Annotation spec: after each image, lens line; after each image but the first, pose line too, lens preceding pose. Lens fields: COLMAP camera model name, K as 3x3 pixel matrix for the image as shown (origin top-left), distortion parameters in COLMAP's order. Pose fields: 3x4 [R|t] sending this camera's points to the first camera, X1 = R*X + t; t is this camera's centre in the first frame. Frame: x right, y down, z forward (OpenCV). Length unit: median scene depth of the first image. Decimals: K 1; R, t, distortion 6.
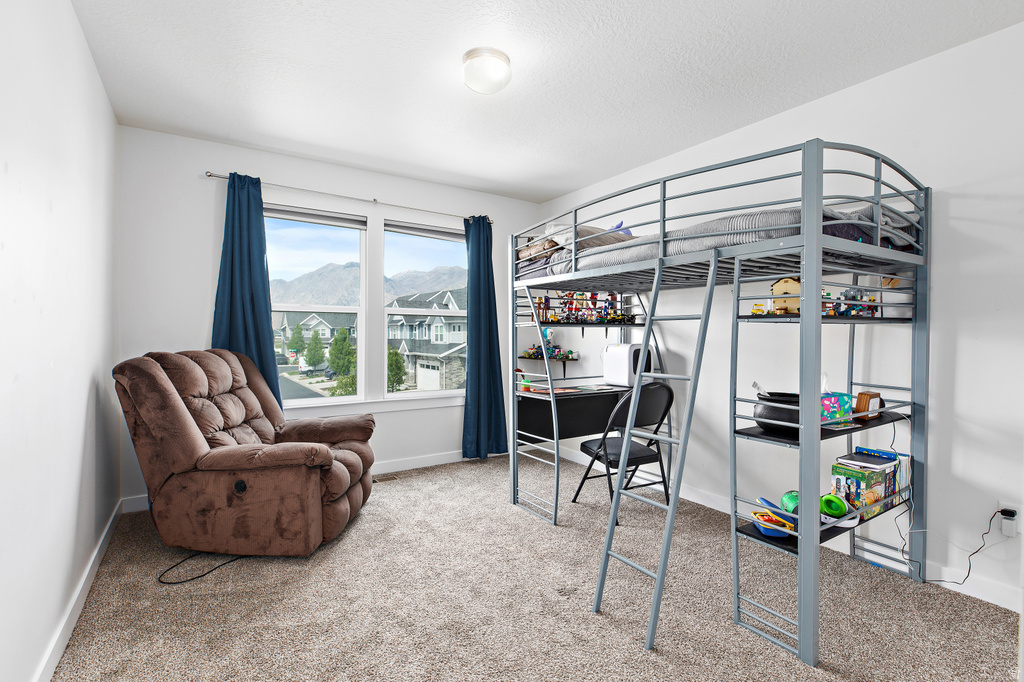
lens RADIAL K [[491.1, 0, 519.8], [0, 491.1, 330.0], [0, 0, 1]] dist [-0.005533, 0.000577]
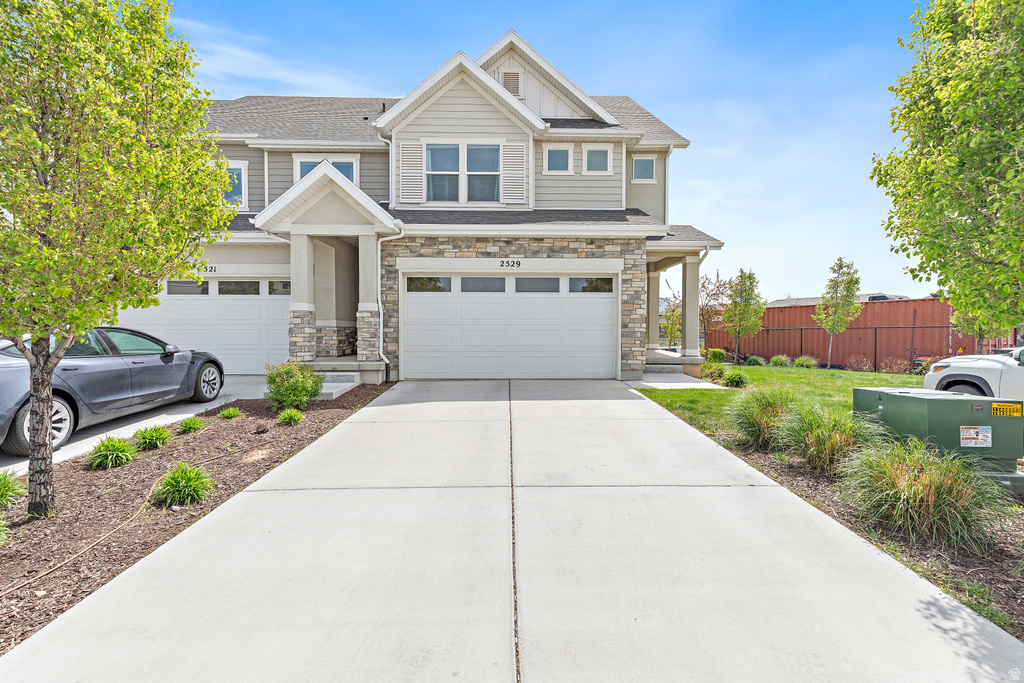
lens RADIAL K [[457.5, 0, 512.0], [0, 457.5, 341.5], [0, 0, 1]] dist [-0.000702, -0.000108]
pose [[0.525680, -0.030225, 0.850145, -0.375706], [-0.004046, 0.999268, 0.038028, 0.093300], [-0.850673, -0.023431, 0.525173, 0.840678]]
